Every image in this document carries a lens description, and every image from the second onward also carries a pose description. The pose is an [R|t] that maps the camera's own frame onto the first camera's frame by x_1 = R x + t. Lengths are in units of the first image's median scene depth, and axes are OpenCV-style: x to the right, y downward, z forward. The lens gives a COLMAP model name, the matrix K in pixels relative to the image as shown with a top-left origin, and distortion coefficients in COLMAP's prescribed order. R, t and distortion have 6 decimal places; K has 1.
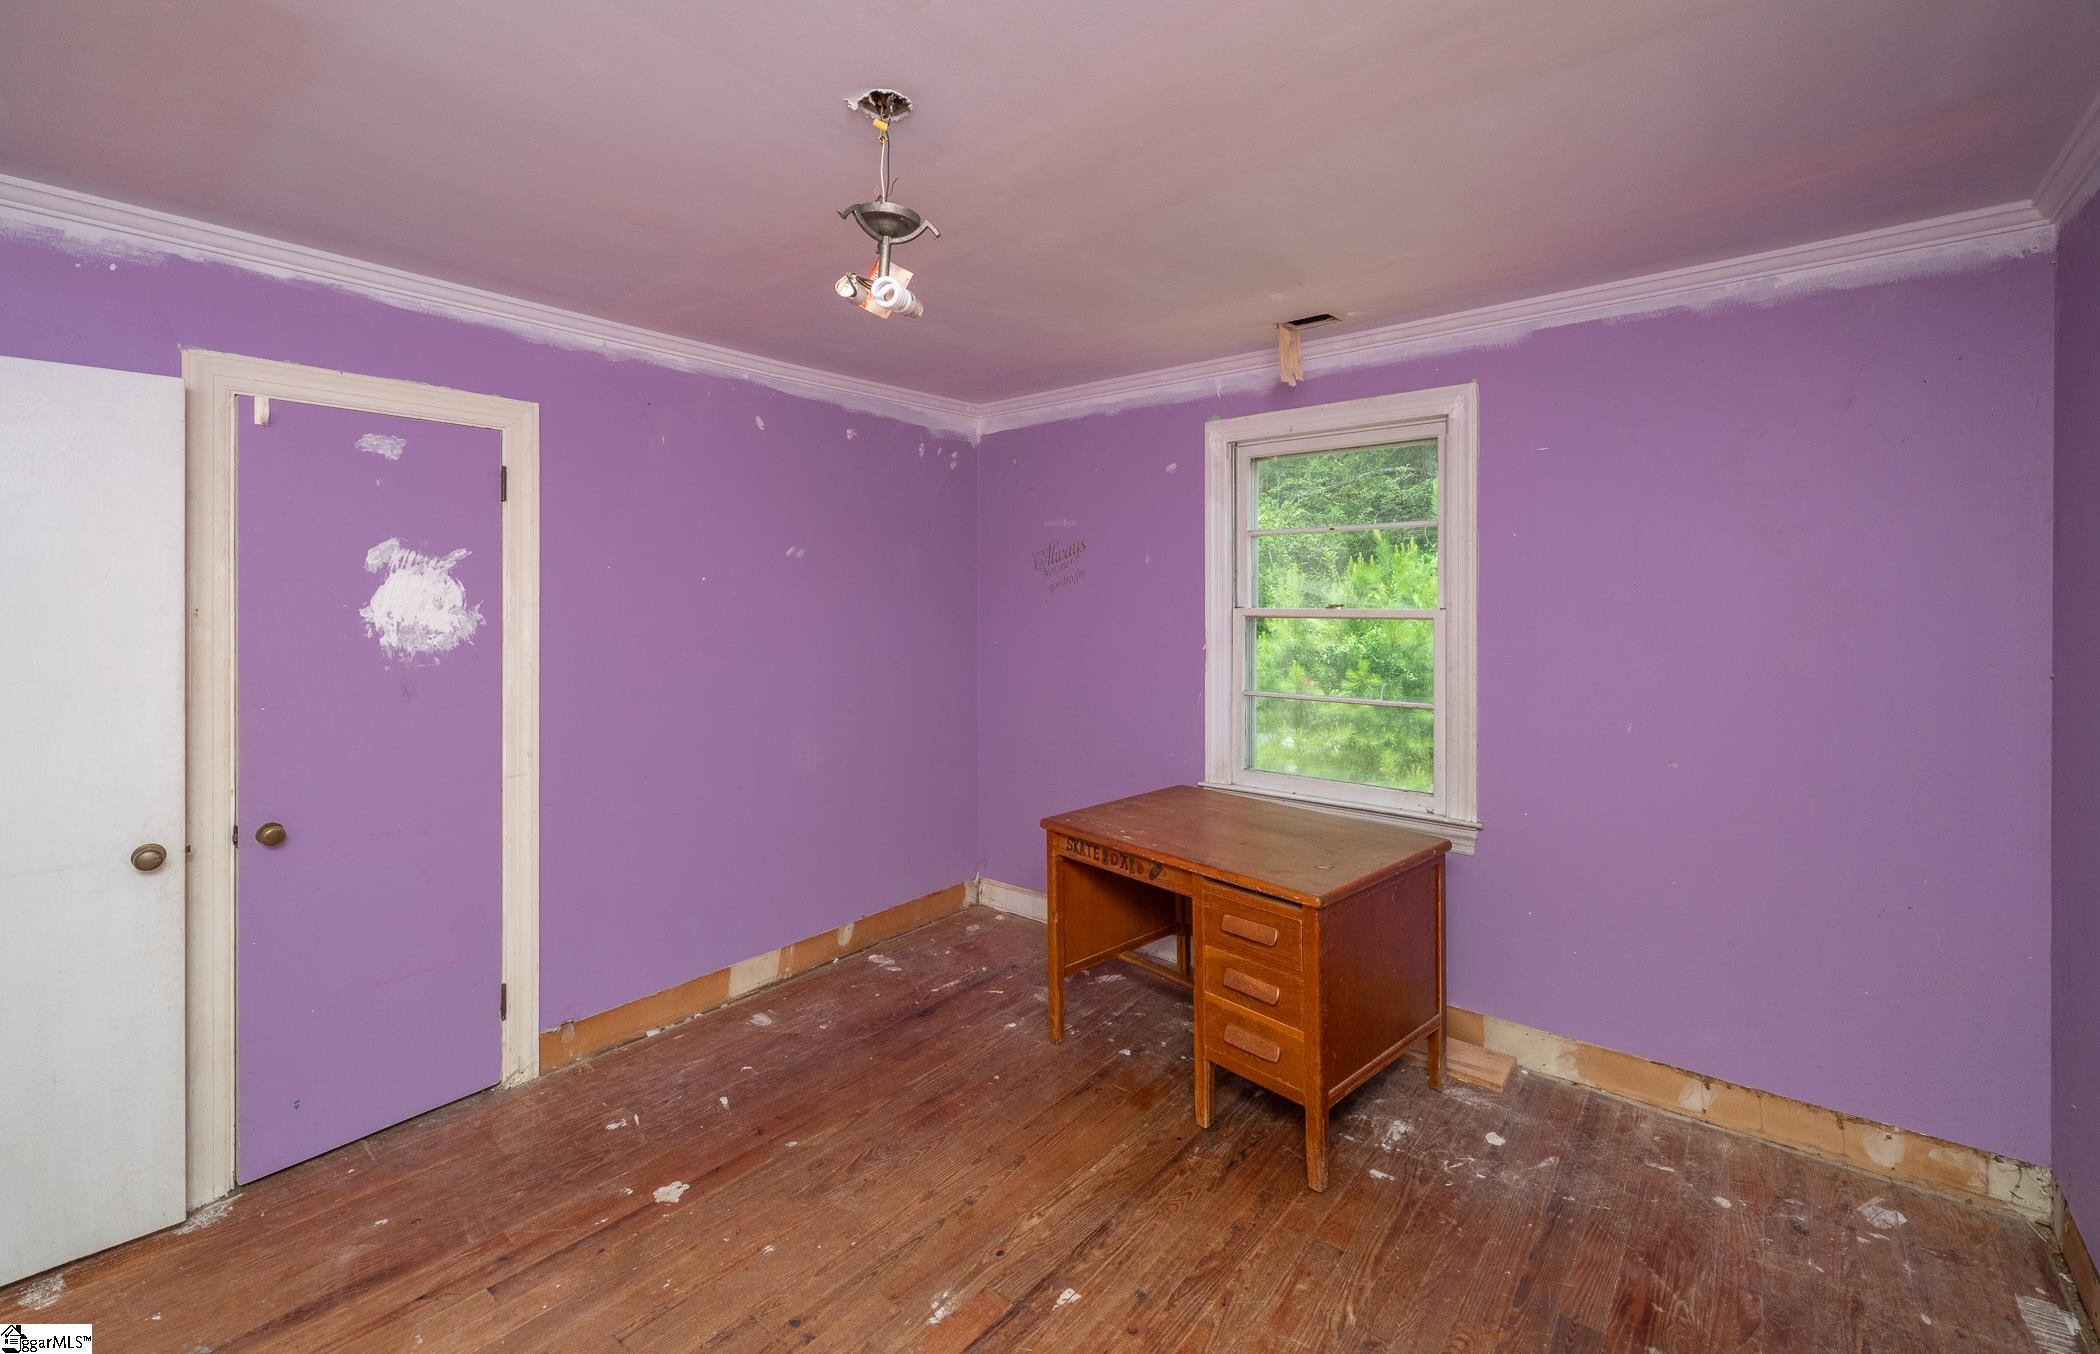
lens RADIAL K [[880.3, 0, 1048.8], [0, 880.3, 606.0], [0, 0, 1]] dist [-0.001584, -0.000265]
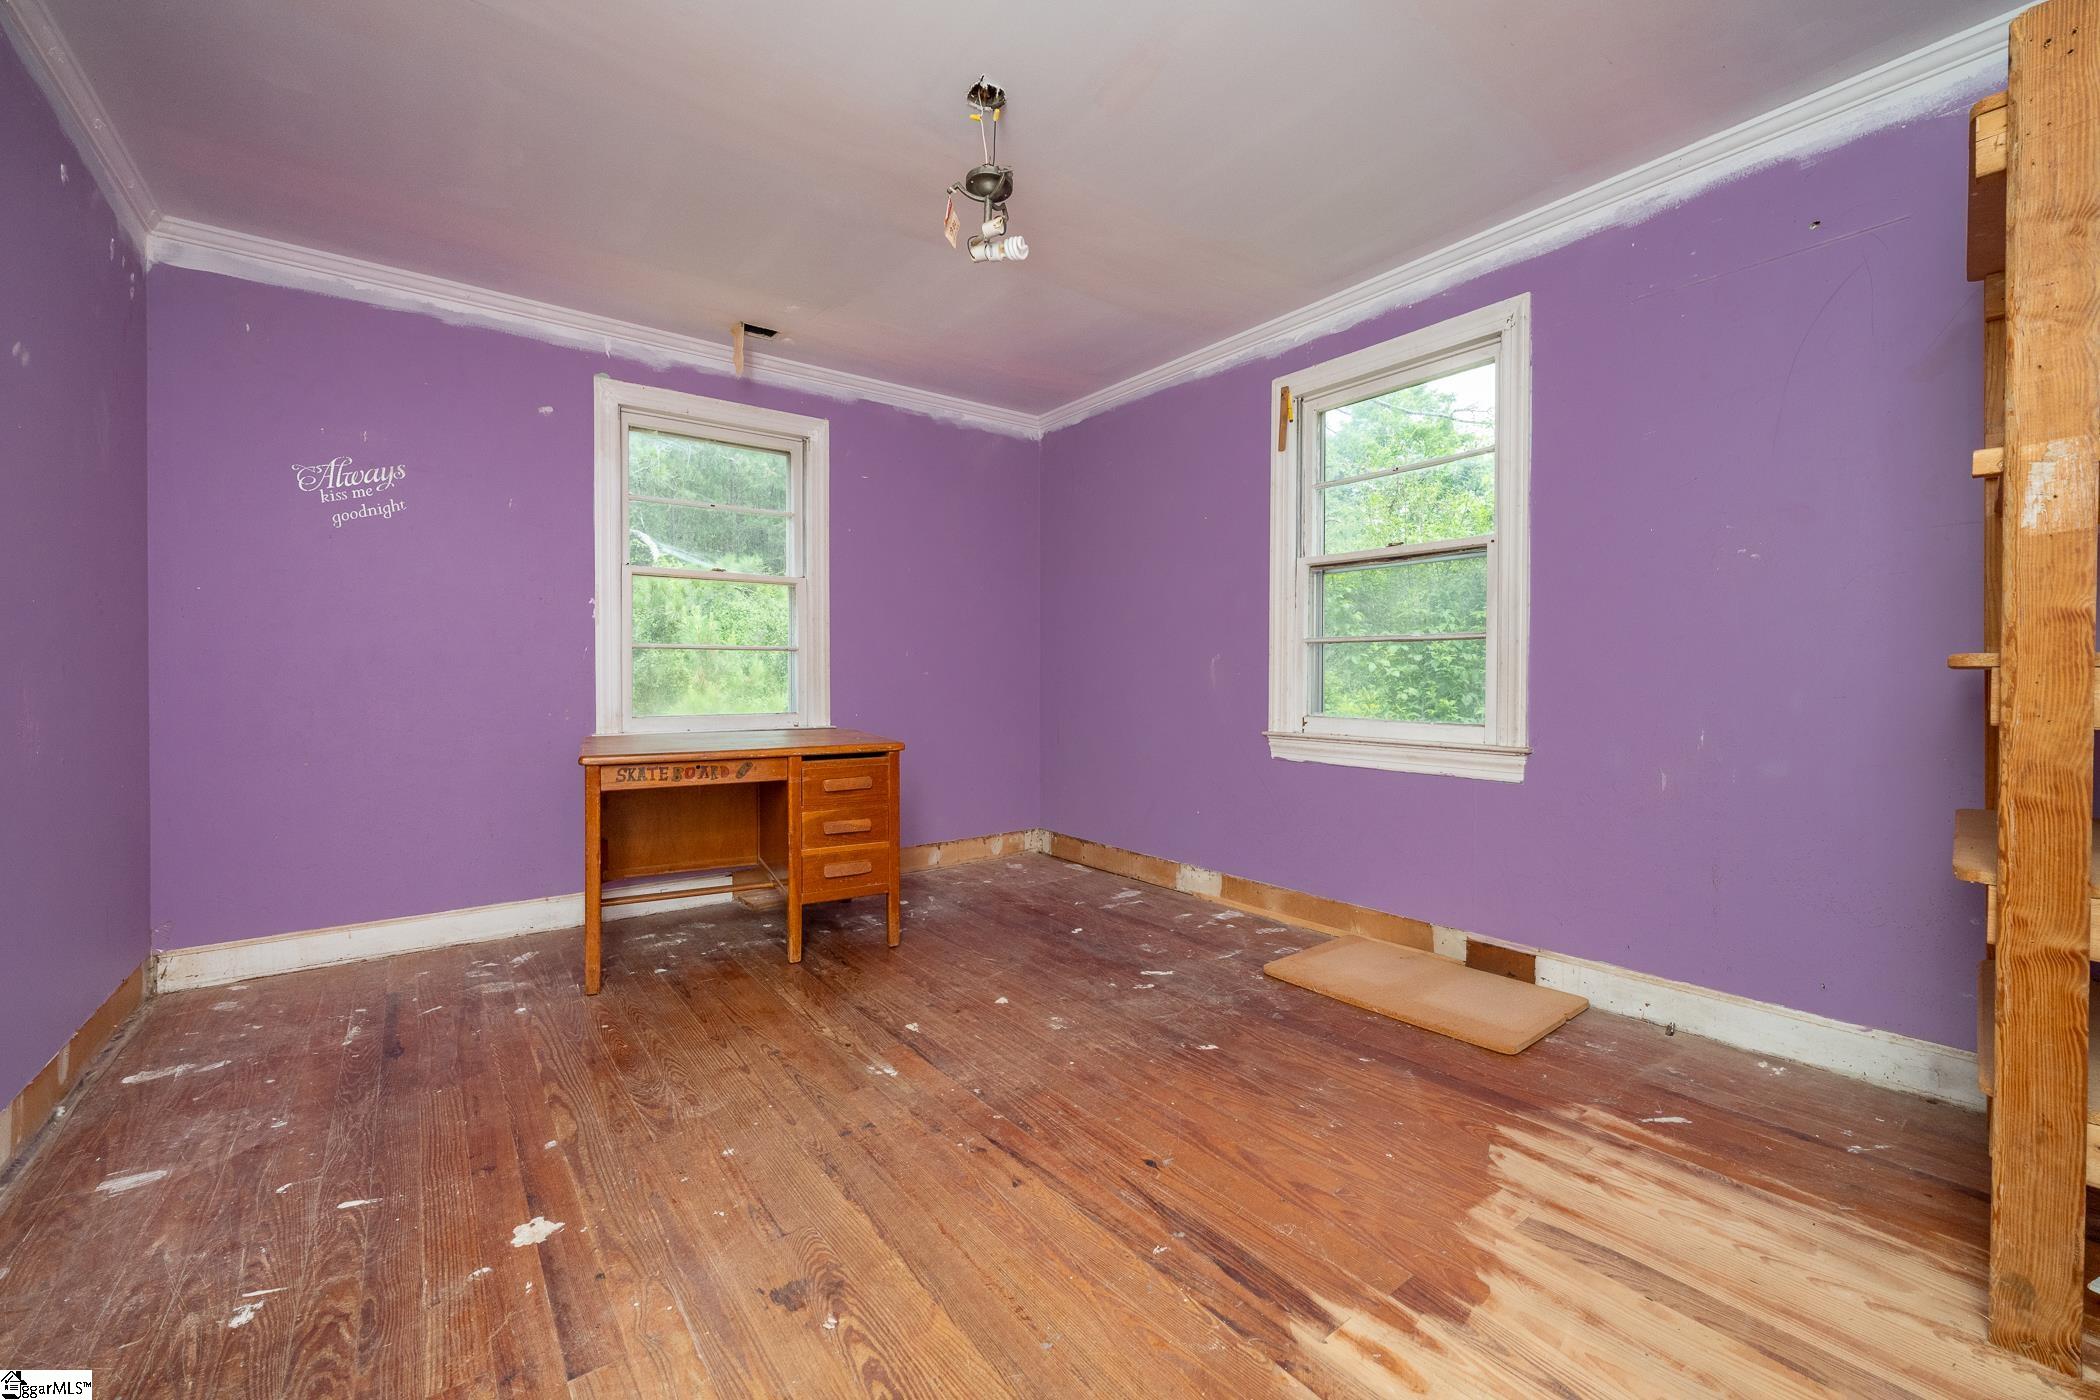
lens RADIAL K [[837.5, 0, 1041.9], [0, 837.5, 694.8], [0, 0, 1]] dist [0.000506, 0.000049]
pose [[0.230181, -0.021334, 0.972914, -0.884776], [0.011402, 0.999750, 0.019225, 0.196528], [-0.973081, 0.006668, 0.230367, 0.389315]]
